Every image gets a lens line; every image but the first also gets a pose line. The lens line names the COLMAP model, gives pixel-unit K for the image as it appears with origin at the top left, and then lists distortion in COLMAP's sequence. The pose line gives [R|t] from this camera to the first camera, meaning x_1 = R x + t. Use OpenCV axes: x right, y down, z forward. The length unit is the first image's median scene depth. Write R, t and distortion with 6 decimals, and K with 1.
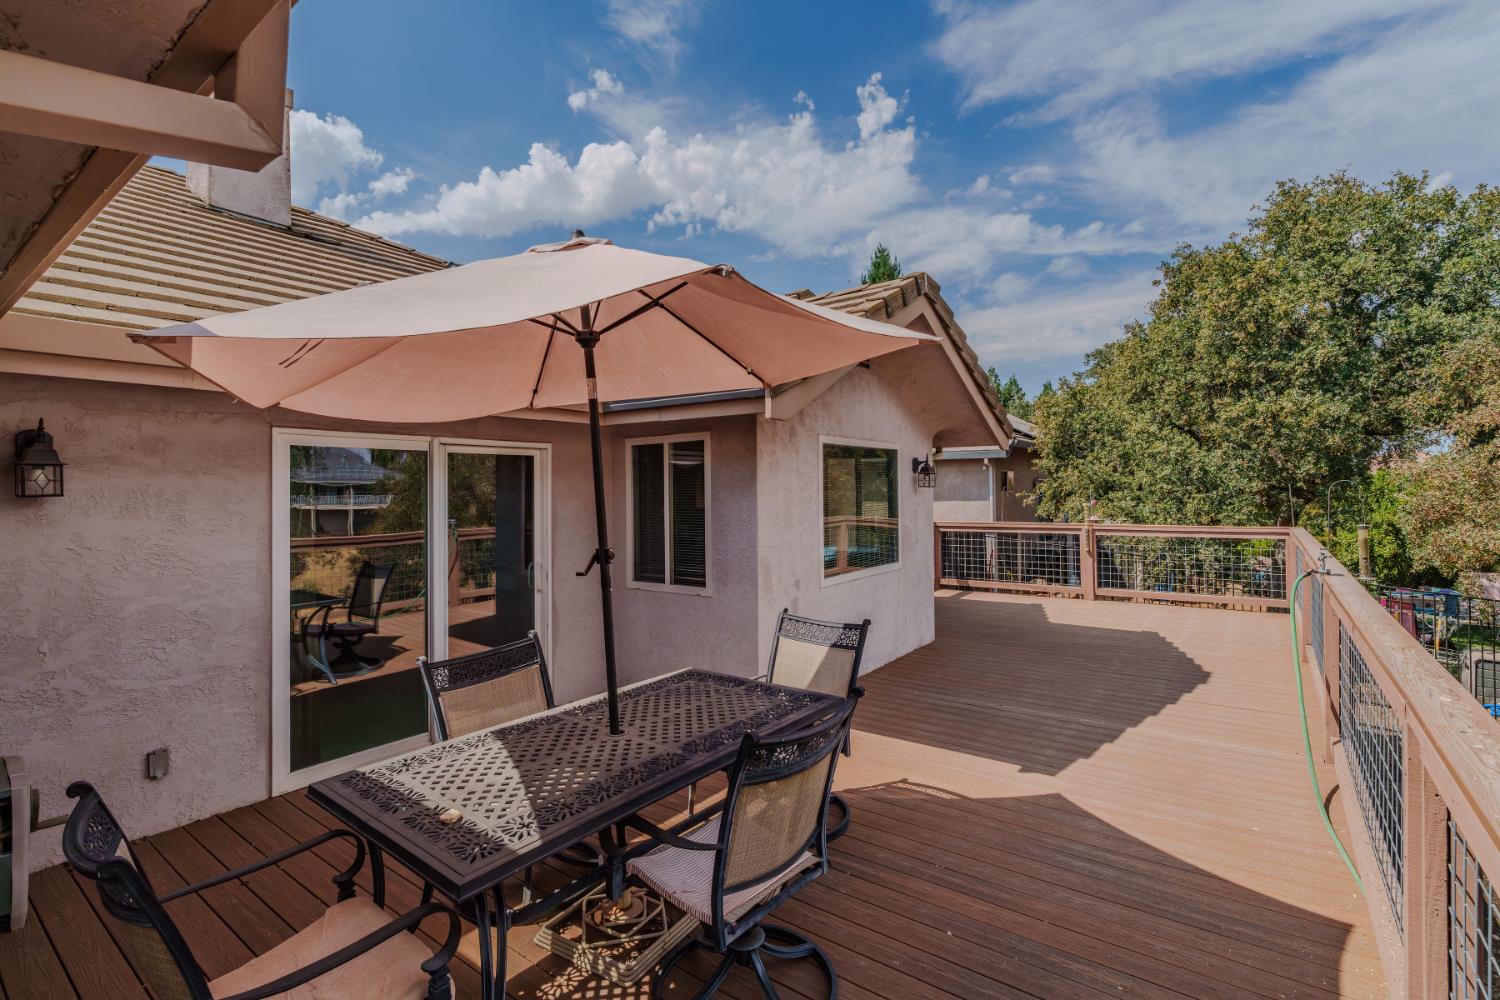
lens RADIAL K [[685.3, 0, 769.4], [0, 685.3, 481.0], [0, 0, 1]] dist [-0.001709, -0.000476]
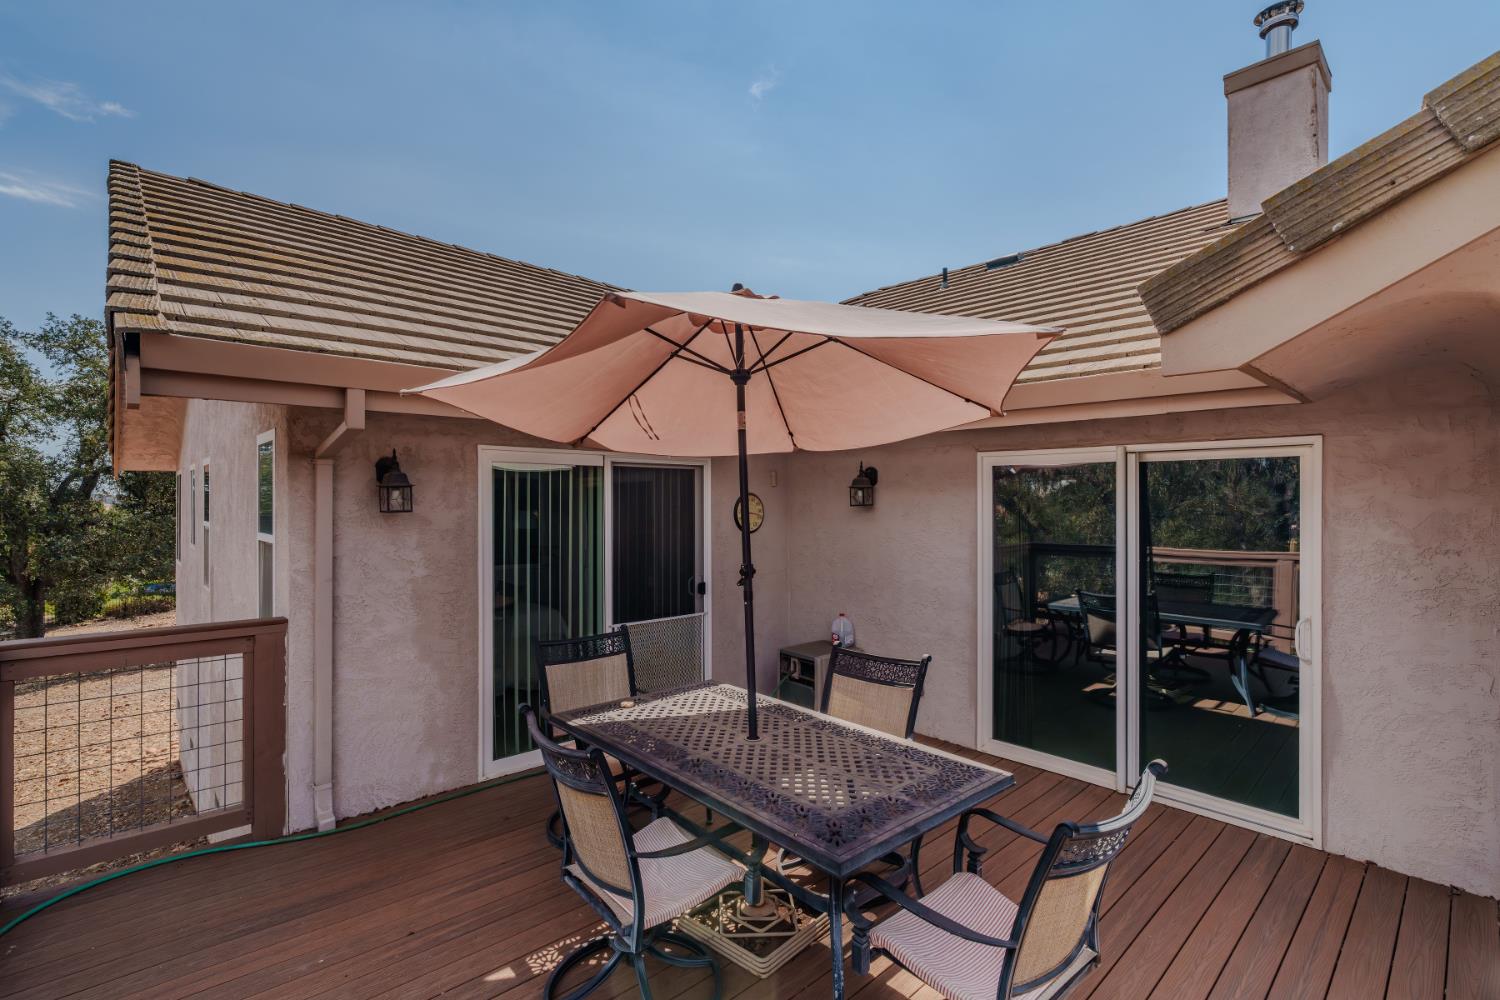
lens RADIAL K [[682.5, 0, 741.2], [0, 682.5, 503.8], [0, 0, 1]] dist [-0.002611, 0.000585]
pose [[-0.196786, 0.017662, -0.980287, 0.466618], [0.012747, 0.999799, 0.015454, -0.009123], [0.980364, -0.009455, -0.196972, 0.679405]]
